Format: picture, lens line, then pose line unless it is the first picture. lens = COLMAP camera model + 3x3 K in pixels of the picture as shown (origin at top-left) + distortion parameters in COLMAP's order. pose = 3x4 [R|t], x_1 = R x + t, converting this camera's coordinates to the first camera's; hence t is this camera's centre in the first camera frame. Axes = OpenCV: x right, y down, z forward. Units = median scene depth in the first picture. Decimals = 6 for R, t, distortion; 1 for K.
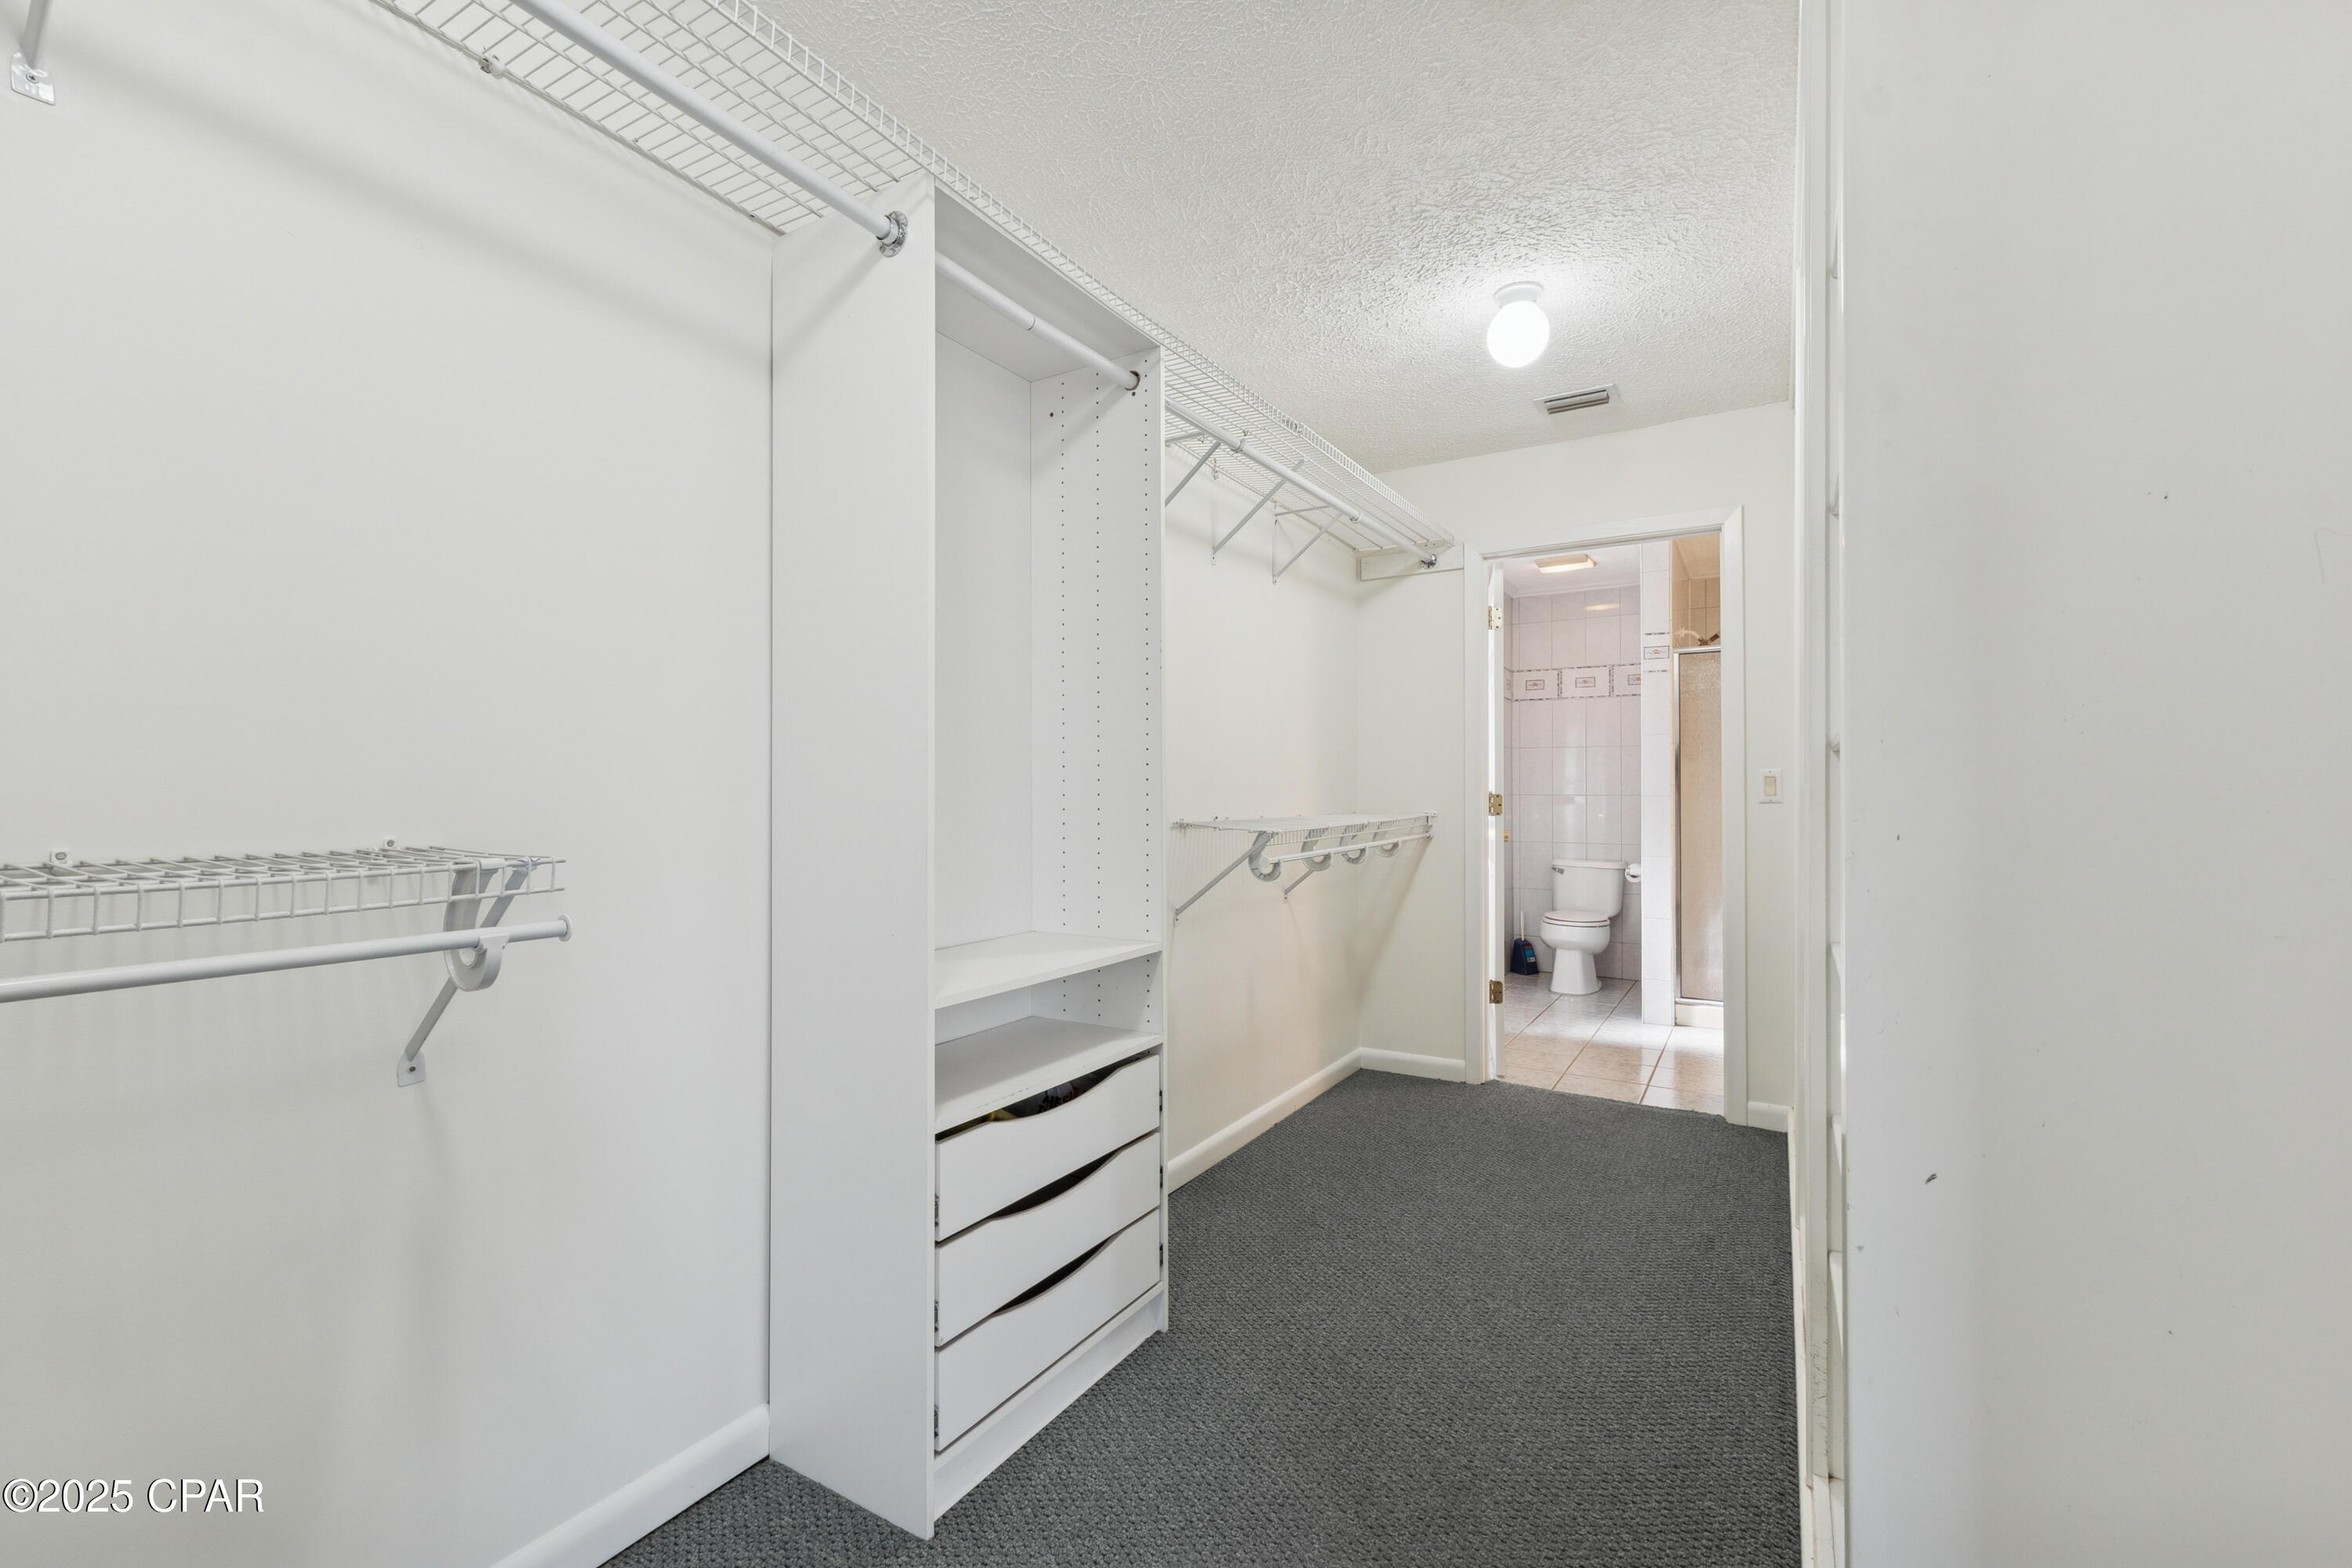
lens RADIAL K [[993.8, 0, 1182.7], [0, 993.8, 772.6], [0, 0, 1]] dist [0.008349, -0.001571]
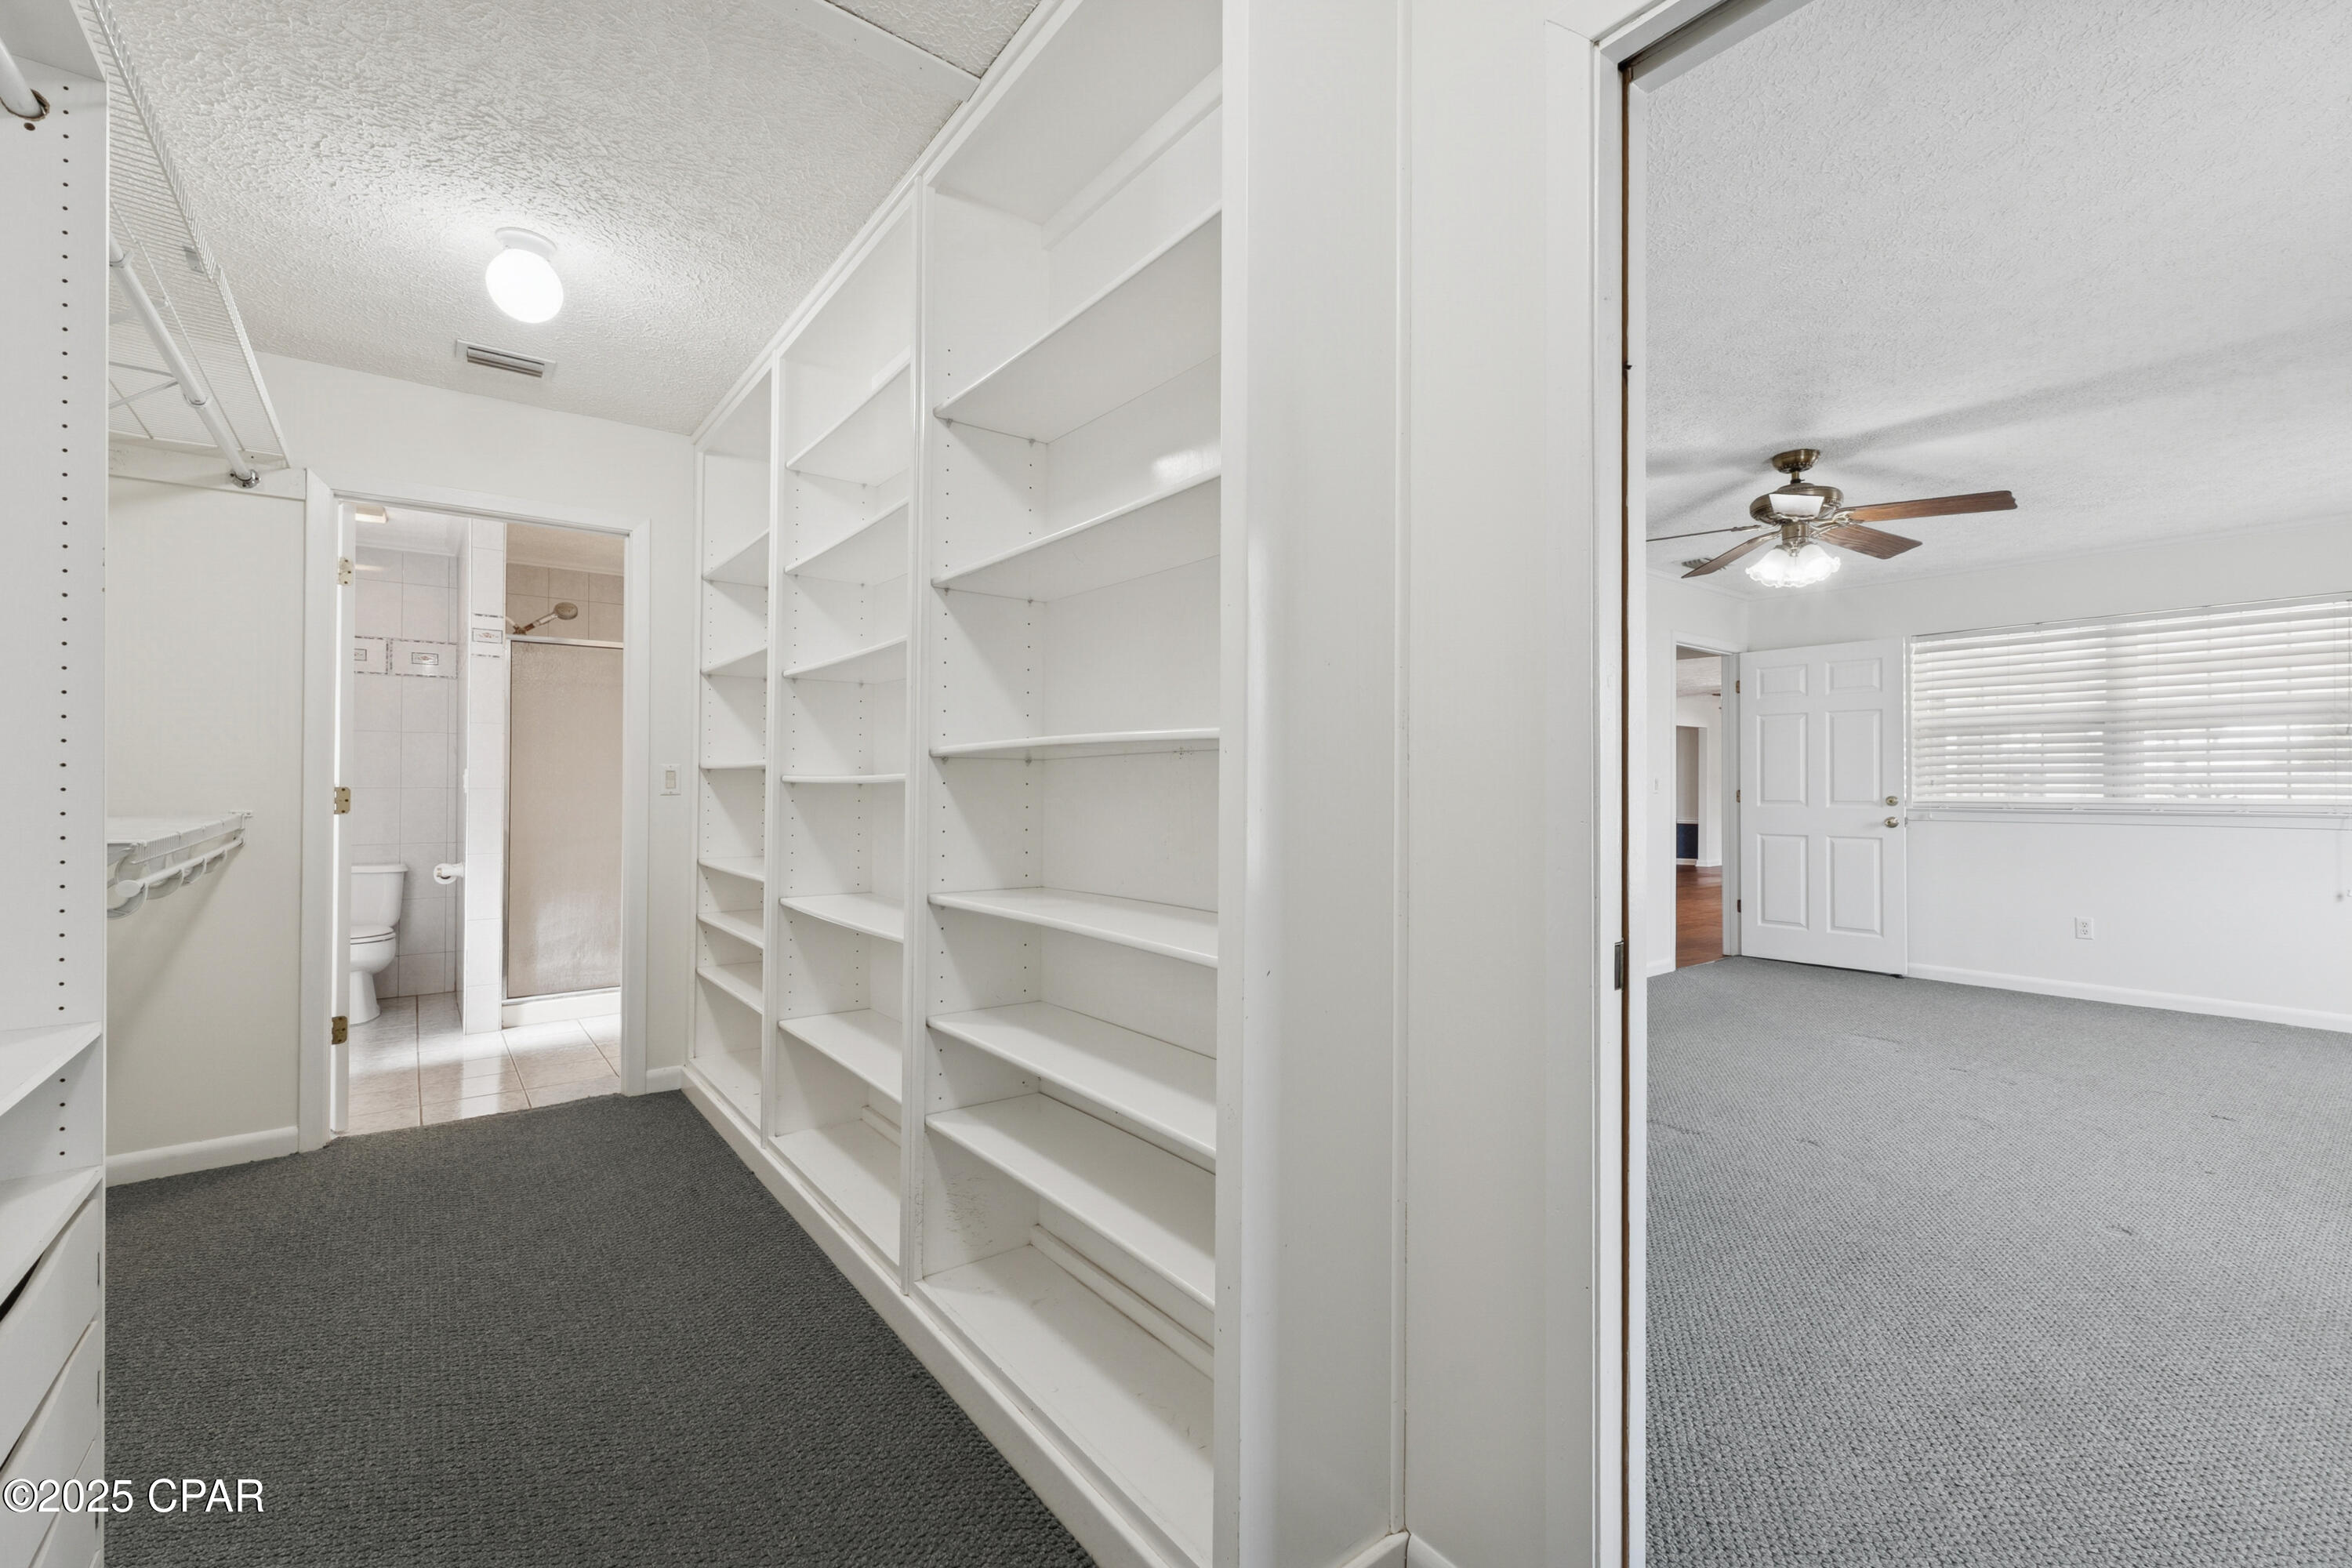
lens RADIAL K [[993.8, 0, 1168.9], [0, 993.8, 775.1], [0, 0, 1]] dist [0.008349, -0.001571]
pose [[0.365536, 0.009549, 0.930748, -0.231450], [-0.019743, 0.999802, -0.002504, 0.000165], [-0.930588, -0.017460, 0.365652, 0.081914]]
